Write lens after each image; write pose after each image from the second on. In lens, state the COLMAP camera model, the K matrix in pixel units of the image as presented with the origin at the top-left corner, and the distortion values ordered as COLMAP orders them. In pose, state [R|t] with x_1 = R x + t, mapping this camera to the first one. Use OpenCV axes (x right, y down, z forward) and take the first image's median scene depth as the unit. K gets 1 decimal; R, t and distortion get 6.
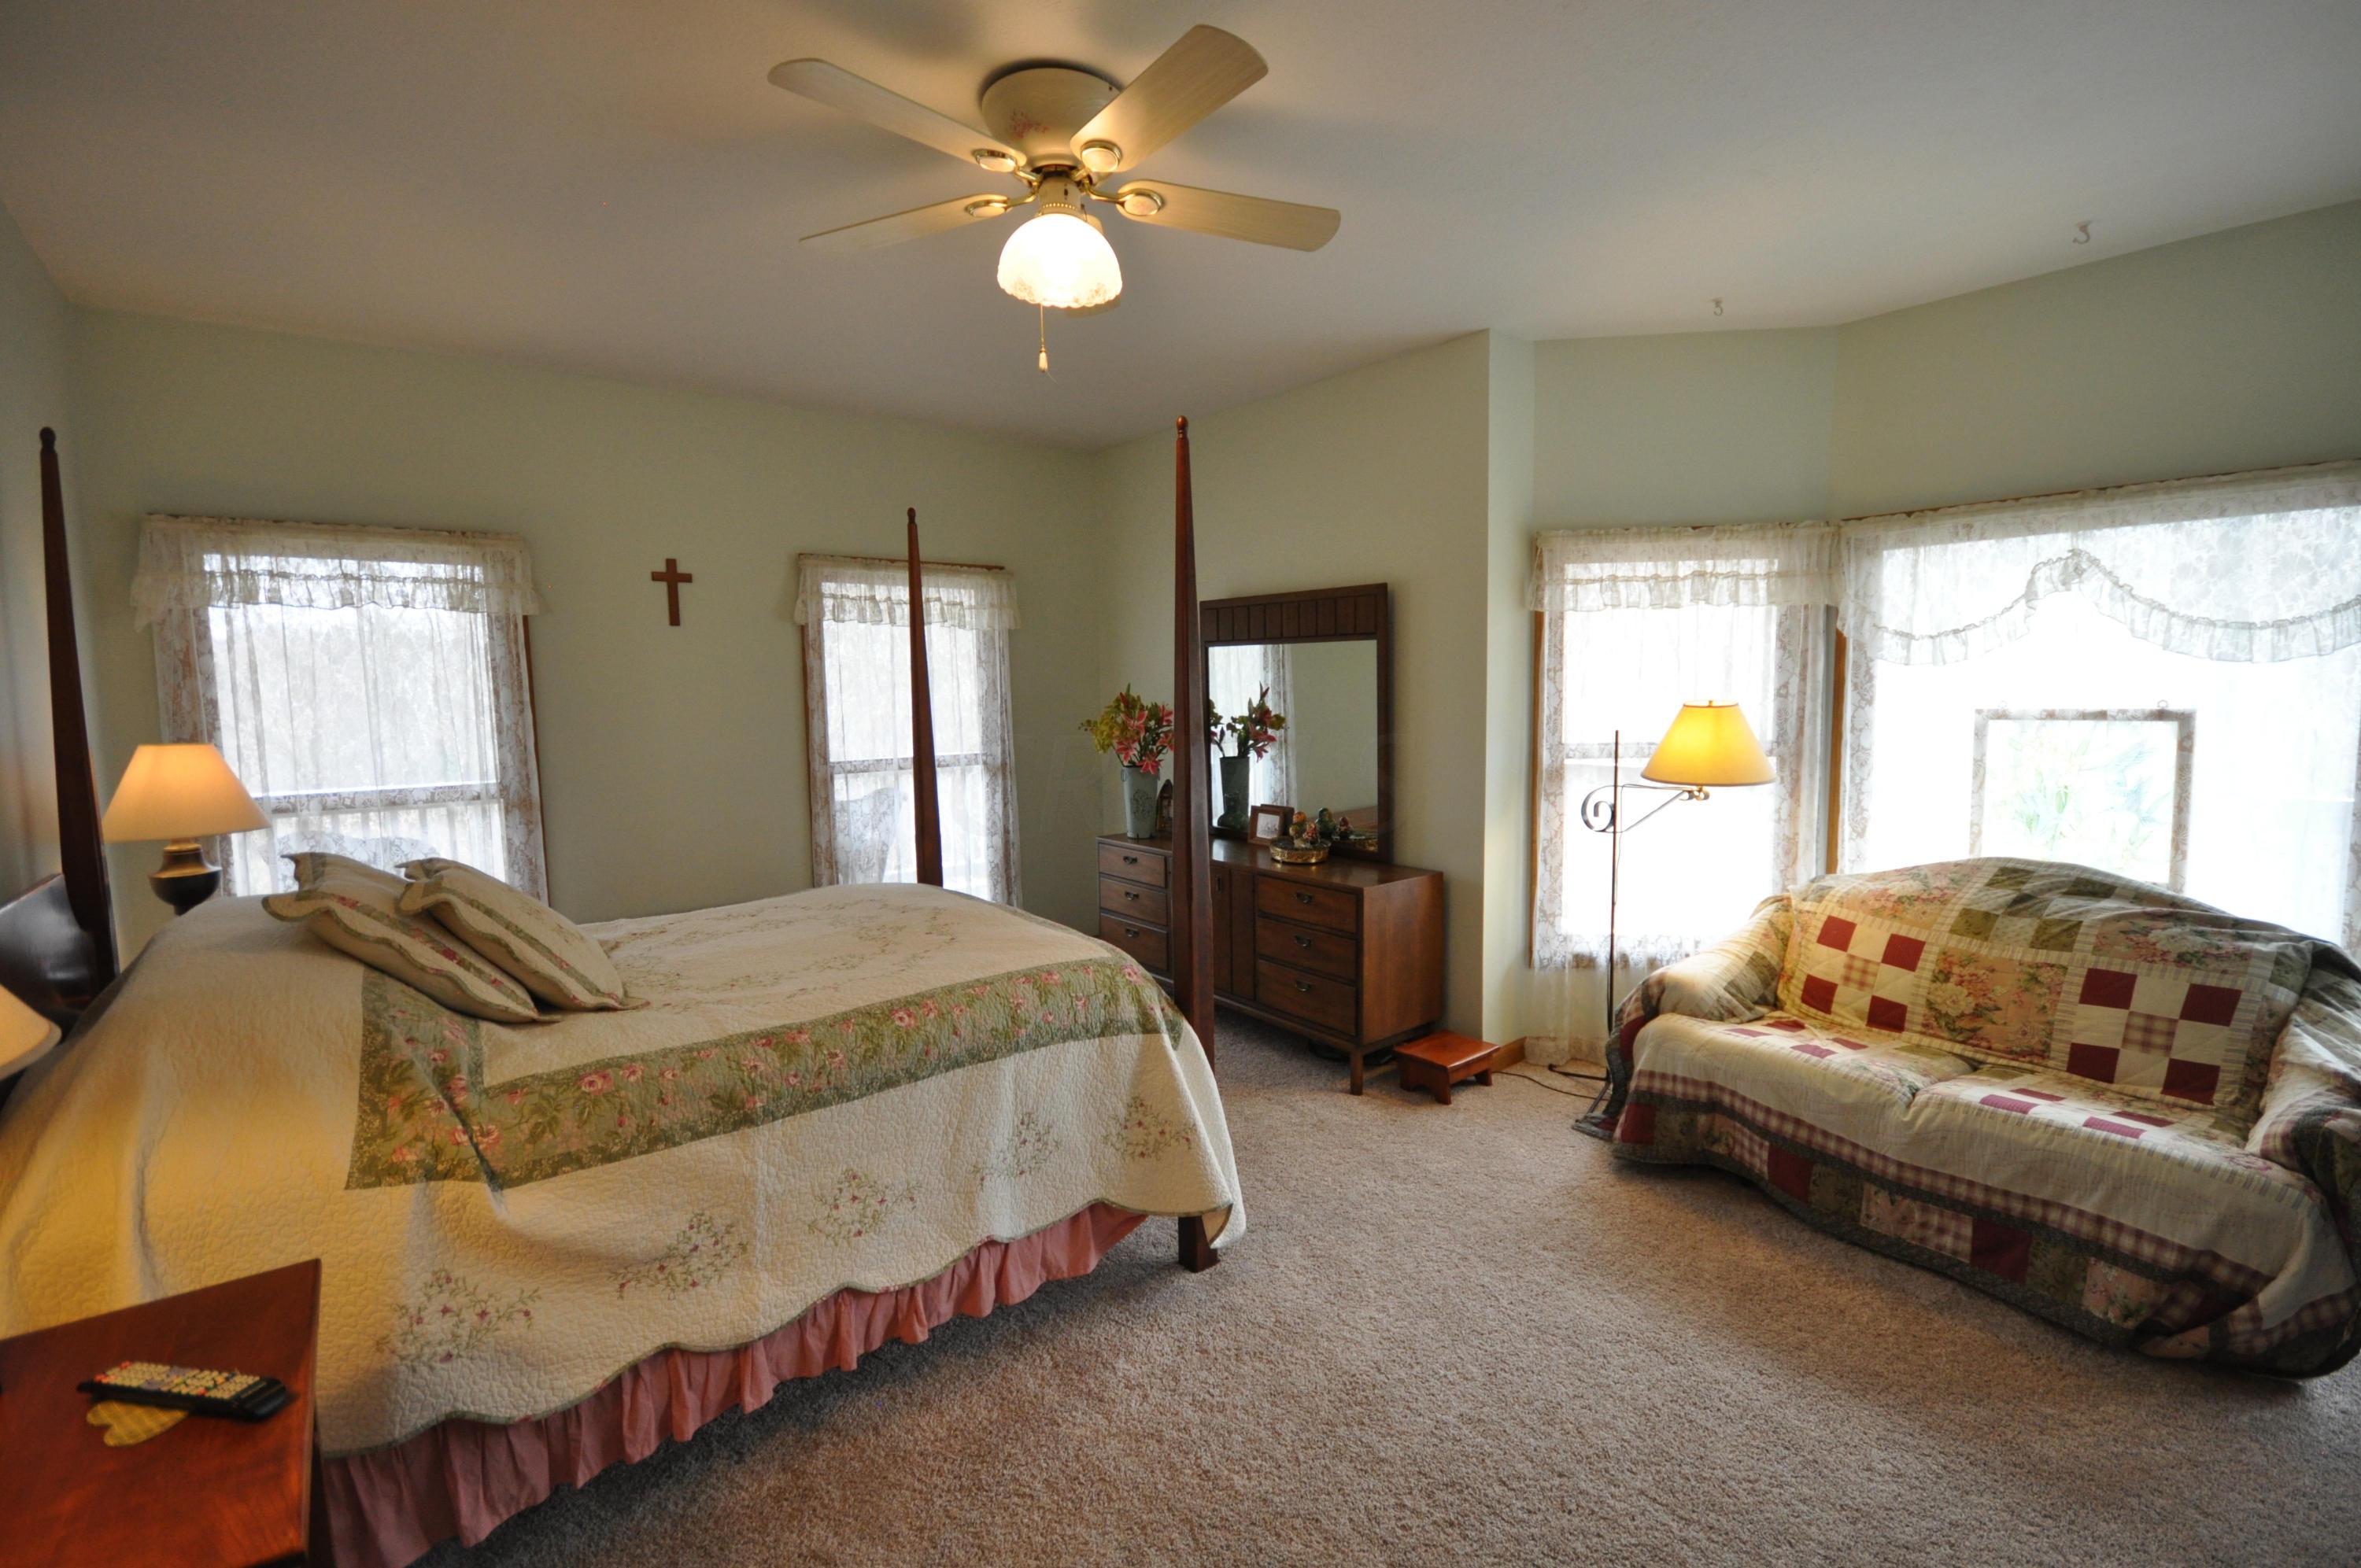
lens RADIAL K [[1030.8, 0, 1203.1], [0, 1030.8, 781.7], [0, 0, 1]] dist [0.000031, -0.007515]
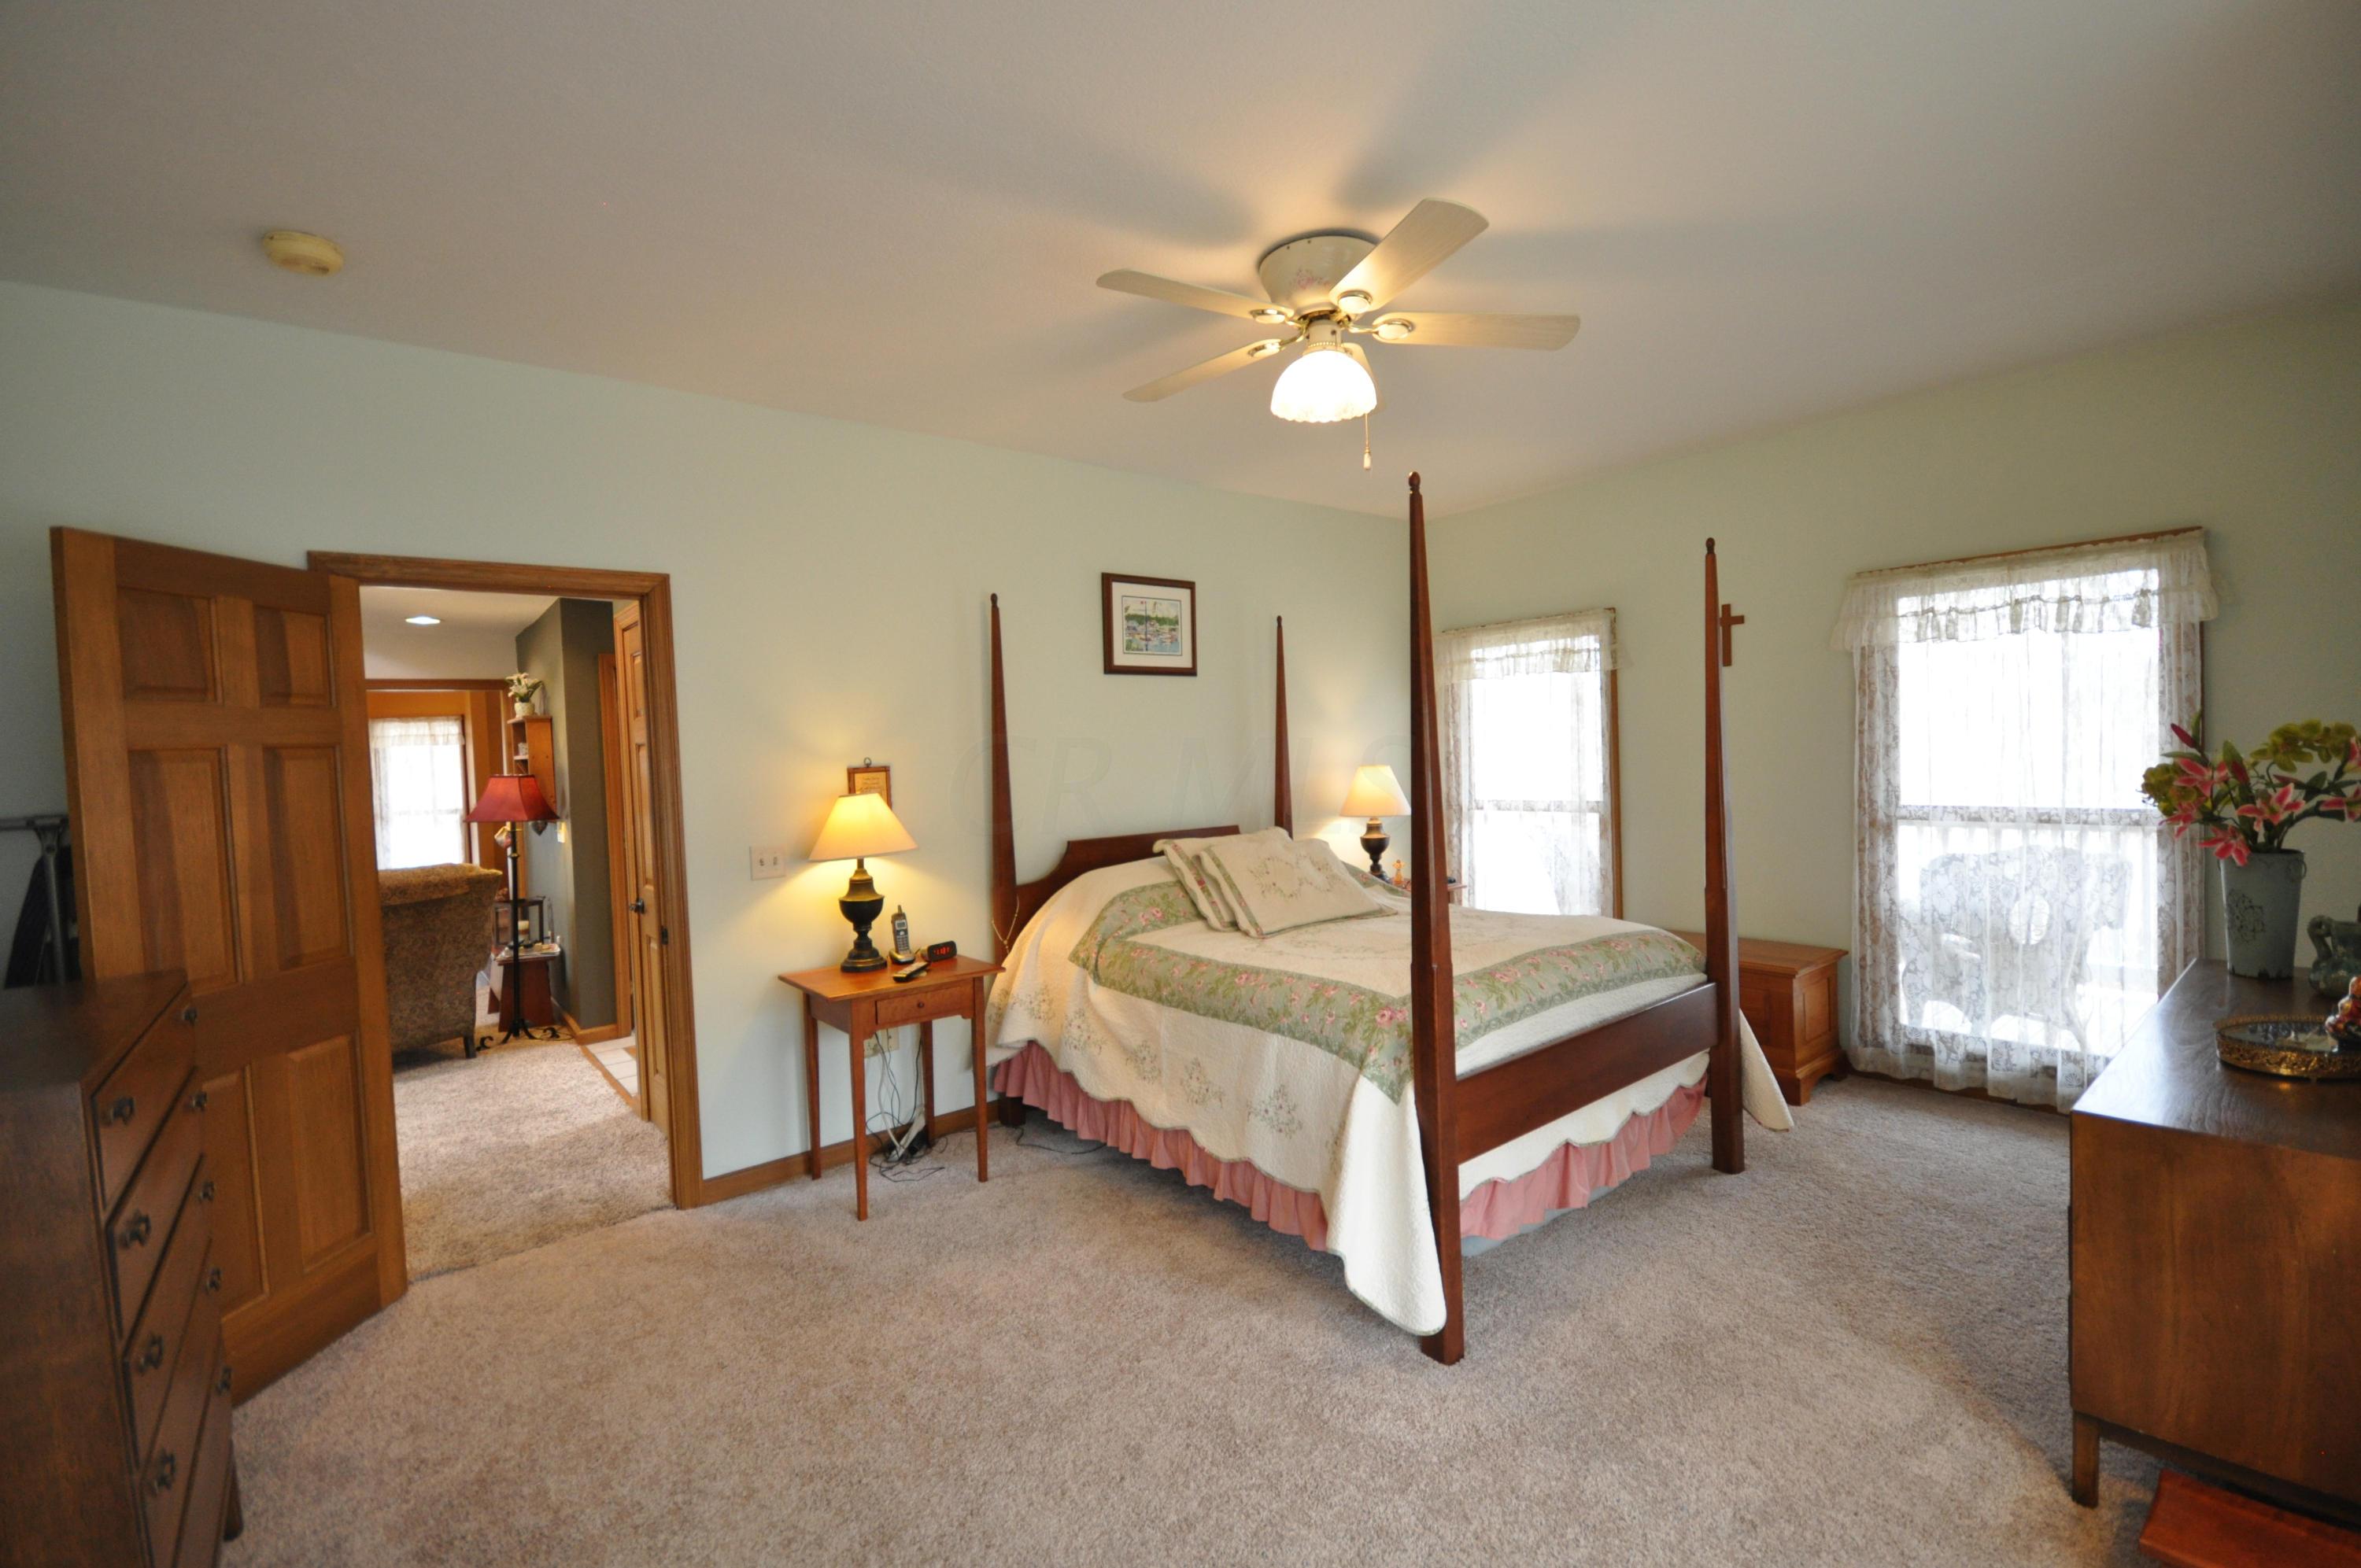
lens RADIAL K [[1030.8, 0, 1204.0], [0, 1030.8, 785.4], [0, 0, 1]] dist [0.000031, -0.007515]
pose [[0.014489, 0.053172, -0.998480, 1.141252], [-0.056632, 0.997026, 0.052273, -0.110800], [0.998290, 0.055788, 0.017457, 0.926237]]
